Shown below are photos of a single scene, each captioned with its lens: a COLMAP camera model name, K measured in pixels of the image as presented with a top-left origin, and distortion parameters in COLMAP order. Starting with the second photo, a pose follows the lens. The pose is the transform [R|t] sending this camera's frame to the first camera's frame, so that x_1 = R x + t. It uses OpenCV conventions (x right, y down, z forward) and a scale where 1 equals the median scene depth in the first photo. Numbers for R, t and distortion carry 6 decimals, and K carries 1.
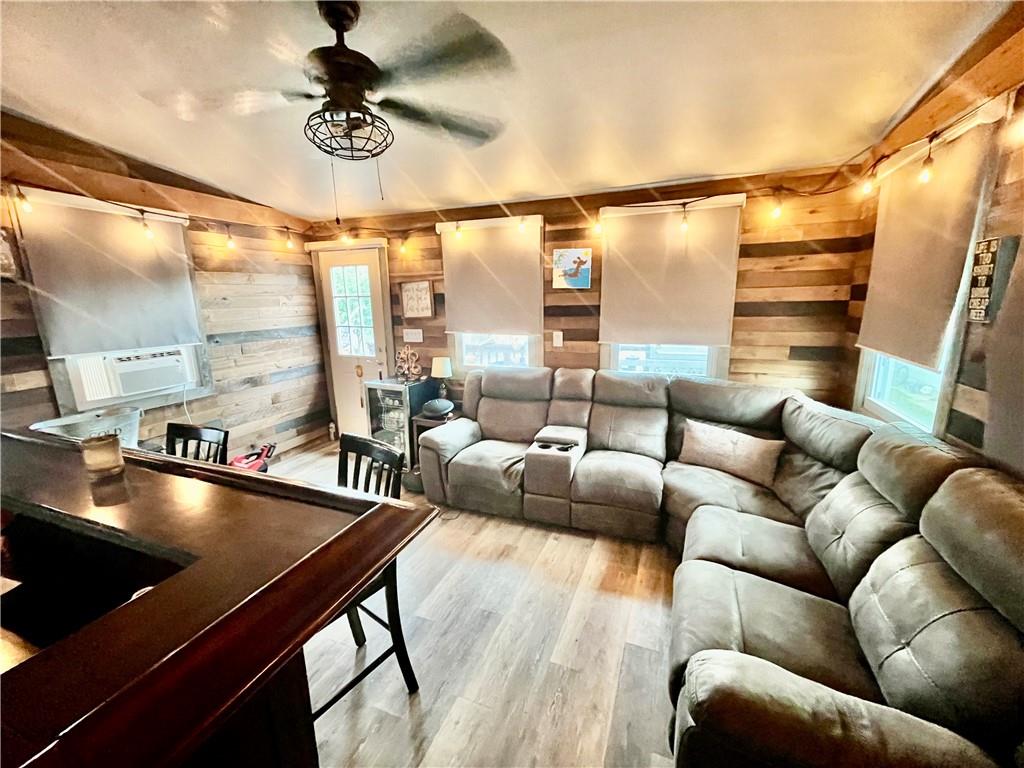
lens RADIAL K [[414.5, 0, 510.2], [0, 414.5, 386.3], [0, 0, 1]] dist [-0.002049, -0.000505]
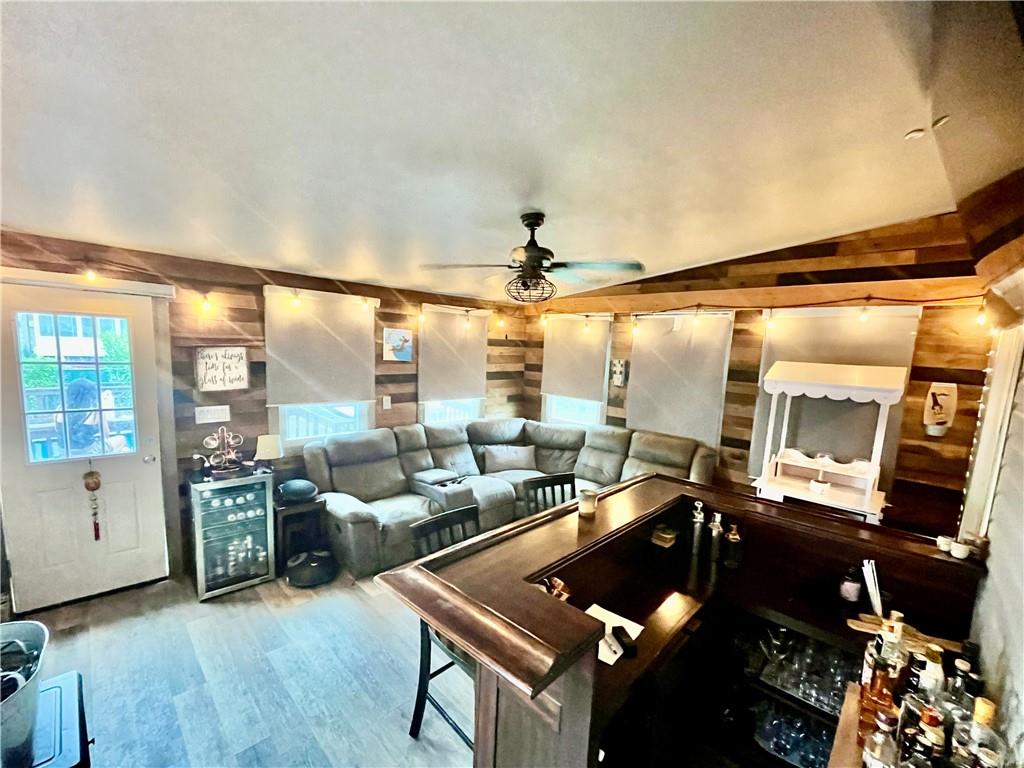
lens RADIAL K [[432.9, 0, 510.8], [0, 432.9, 406.6], [0, 0, 1]] dist [-0.001290, -0.000169]
pose [[0.396939, -0.090993, 0.913323, -0.893191], [0.150132, 0.988109, 0.033195, -0.094603], [-0.905483, 0.123943, 0.405880, 0.196302]]
